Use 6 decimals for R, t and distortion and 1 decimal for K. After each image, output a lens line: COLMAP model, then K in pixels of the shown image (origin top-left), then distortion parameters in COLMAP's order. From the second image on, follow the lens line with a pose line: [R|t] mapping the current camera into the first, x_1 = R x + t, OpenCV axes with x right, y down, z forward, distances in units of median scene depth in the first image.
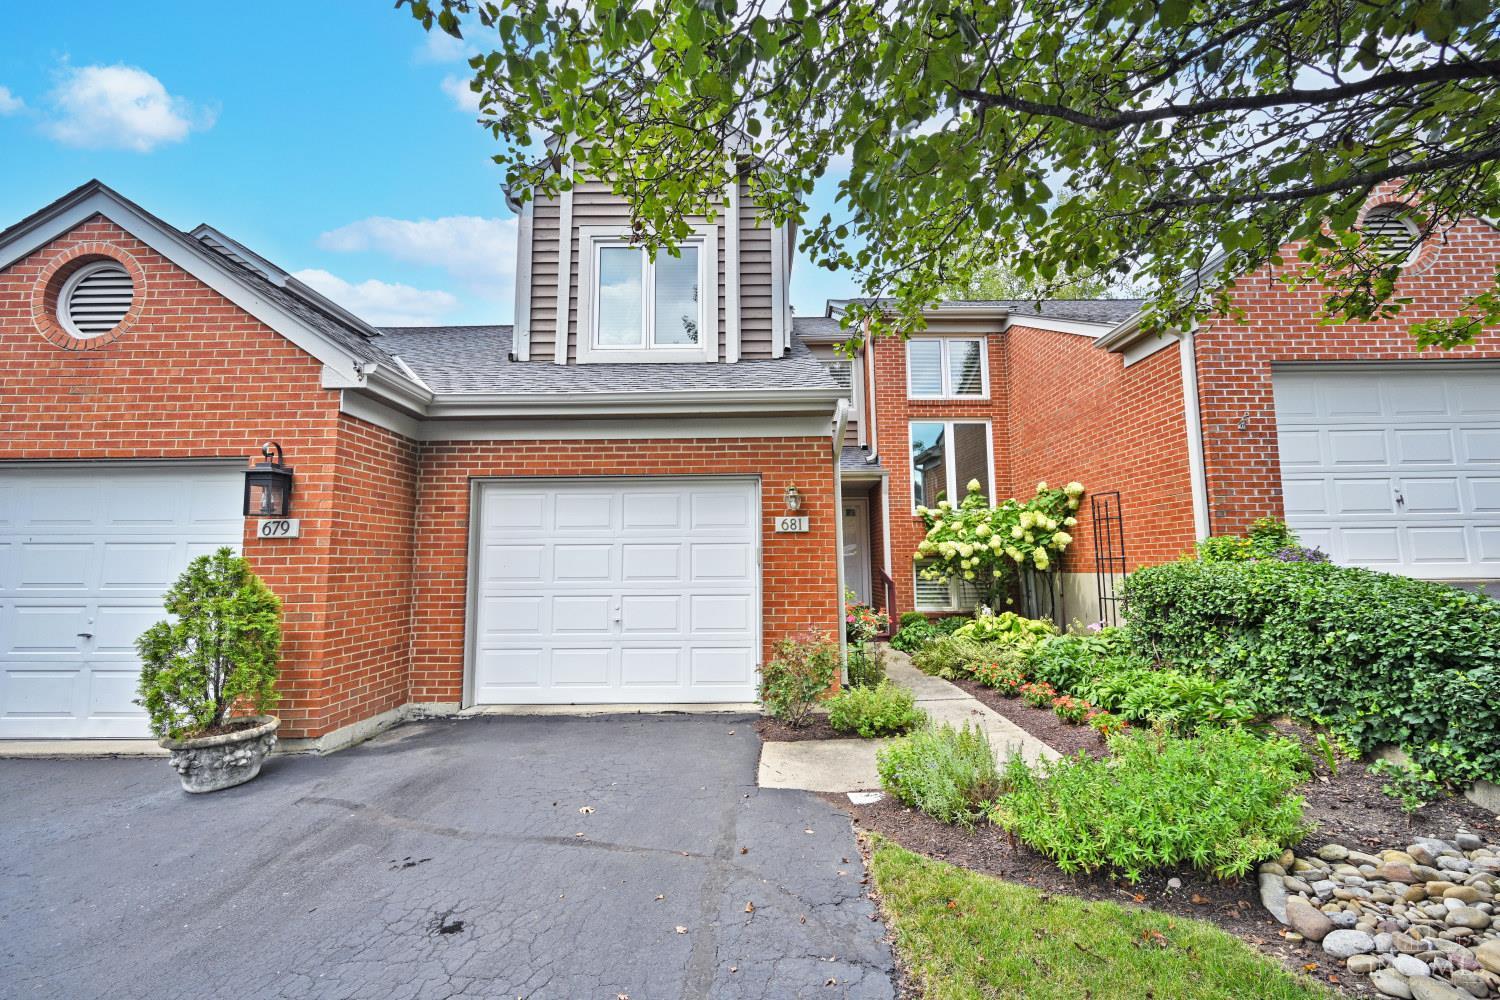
lens RADIAL K [[604.0, 0, 751.6], [0, 604.0, 505.0], [0, 0, 1]] dist [0.000639, 0.000247]
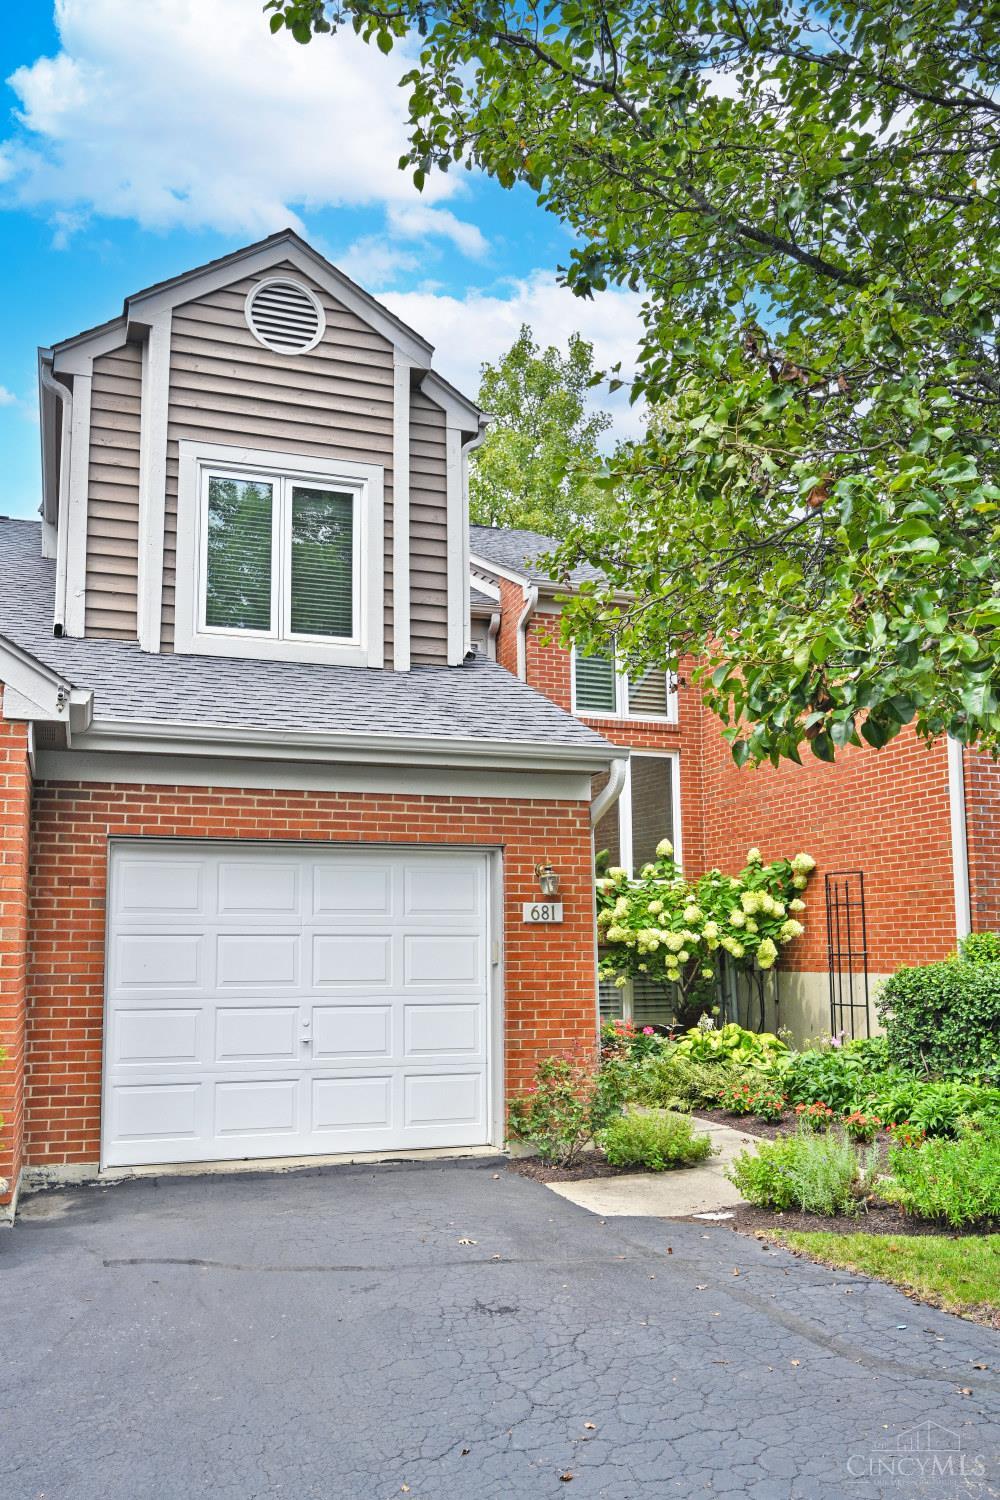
lens RADIAL K [[1108.1, 0, 499.3], [0, 1108.1, 839.0], [0, 0, 1]] dist [-0.005934, -0.001771]
pose [[0.946929, 0.038327, 0.319151, -0.433138], [-0.037901, 0.999253, -0.007547, -0.048565], [-0.319202, -0.004949, 0.947674, -0.324372]]
